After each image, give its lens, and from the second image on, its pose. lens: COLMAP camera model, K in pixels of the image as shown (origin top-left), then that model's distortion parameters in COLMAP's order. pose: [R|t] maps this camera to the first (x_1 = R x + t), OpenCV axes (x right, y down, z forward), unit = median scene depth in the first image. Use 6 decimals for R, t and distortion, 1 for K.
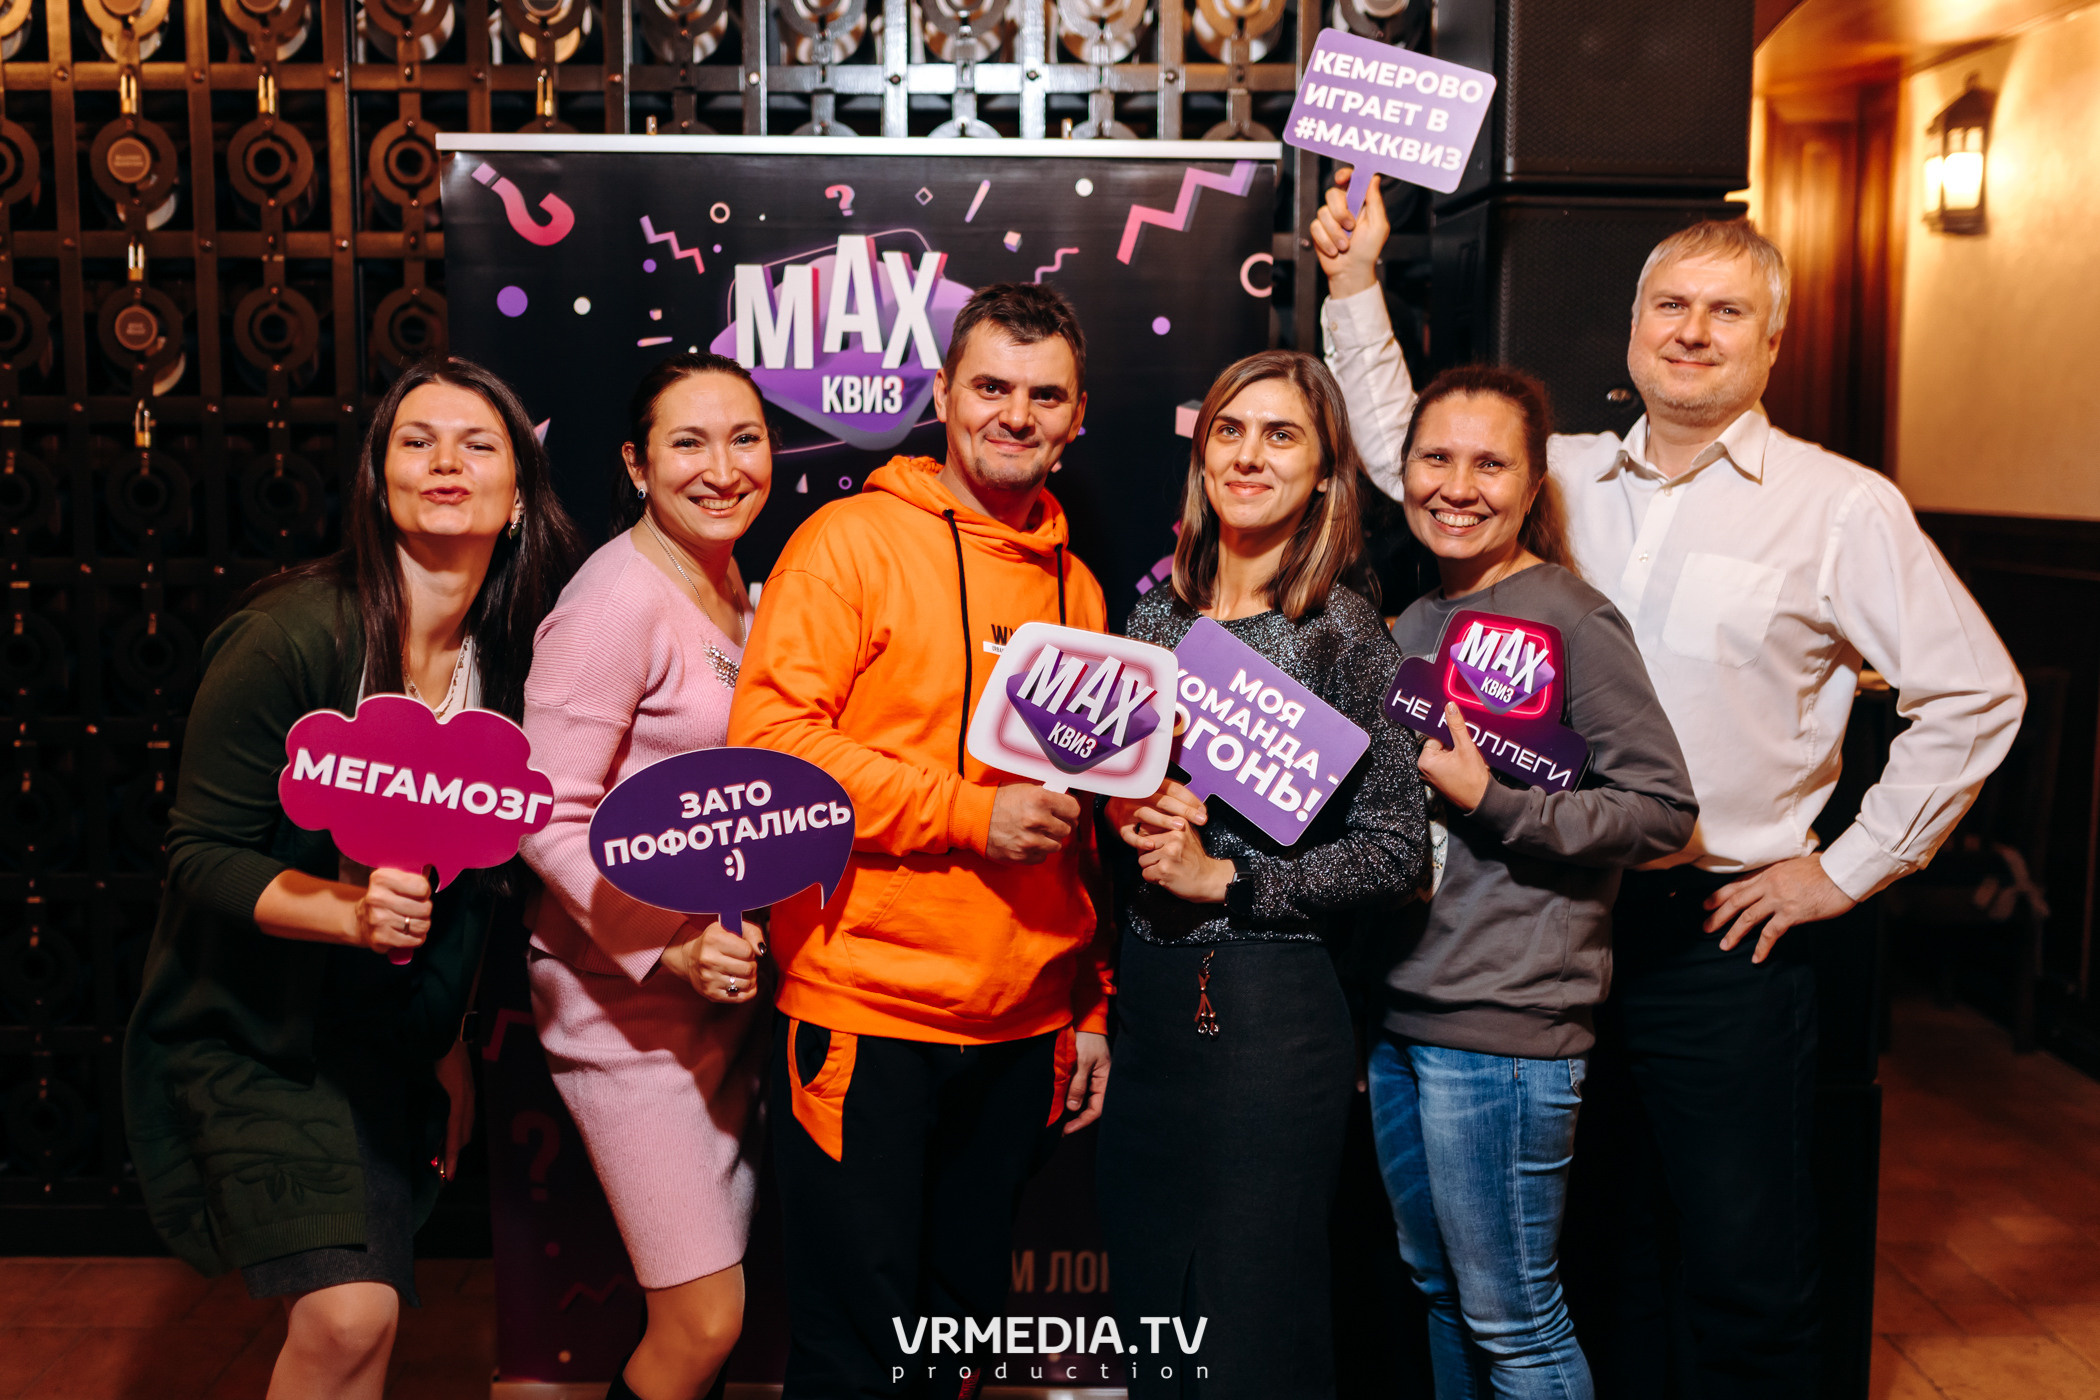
lens RADIAL K [[2158.4, 0, 989.2], [0, 2158.4, 709.7], [0, 0, 1]] dist [-0.000505, 0.015517]
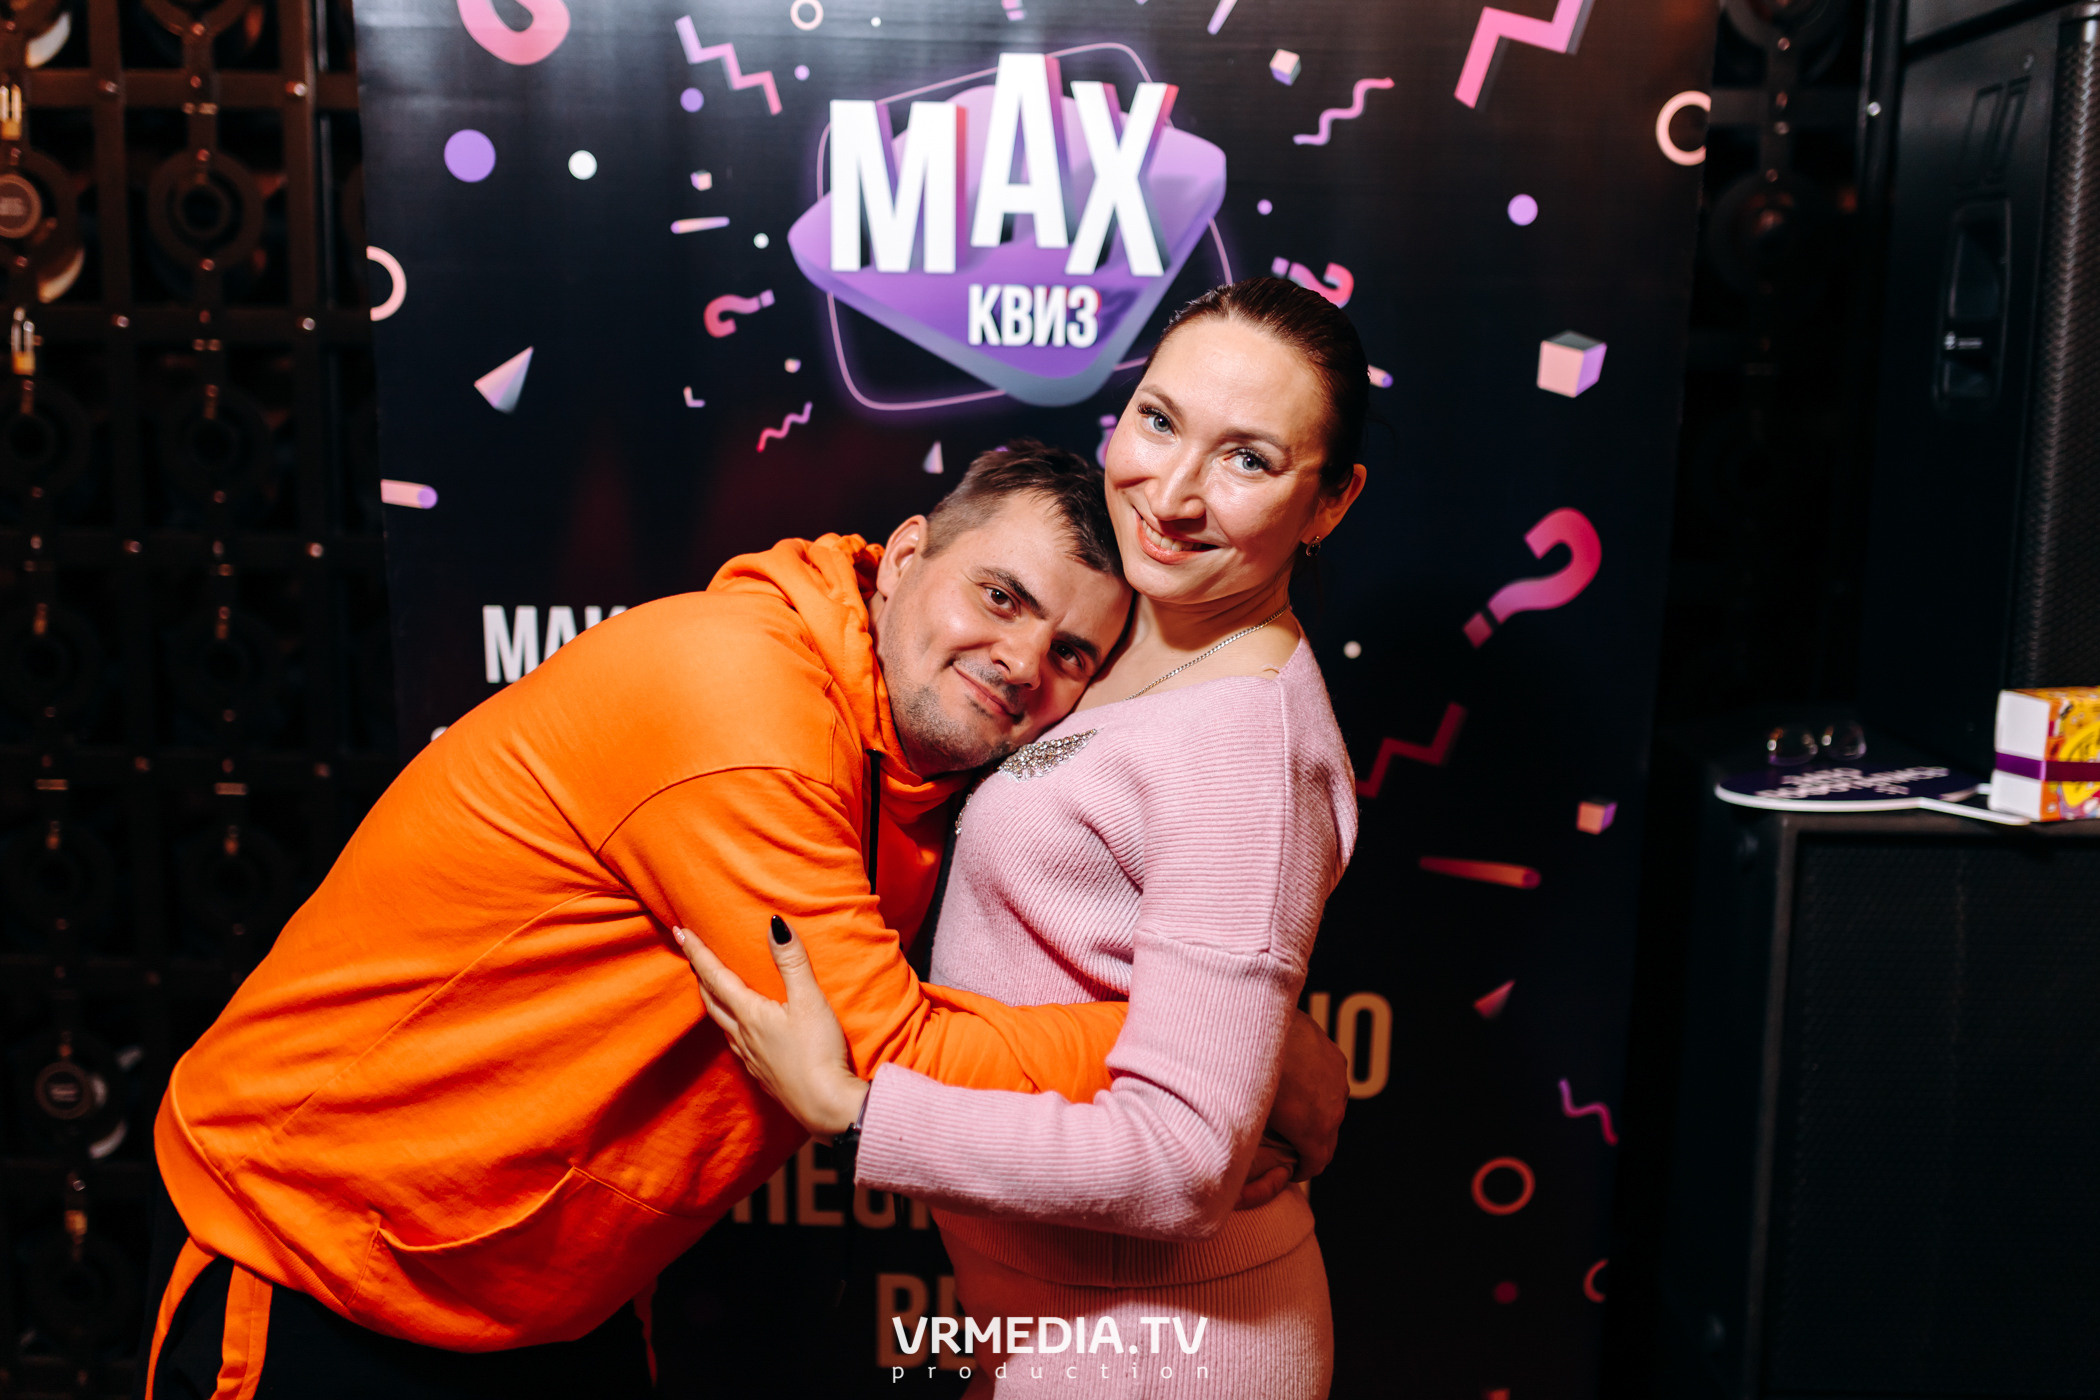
lens RADIAL K [[2081.4, 0, 1050.0], [0, 2081.4, 700.0], [0, 0, 1]] dist [0.001400, 0.001904]
pose [[0.999019, 0.021763, -0.038570, -0.028462], [-0.020251, 0.999028, 0.039149, -0.059344], [0.039384, -0.038330, 0.998489, 0.398926]]
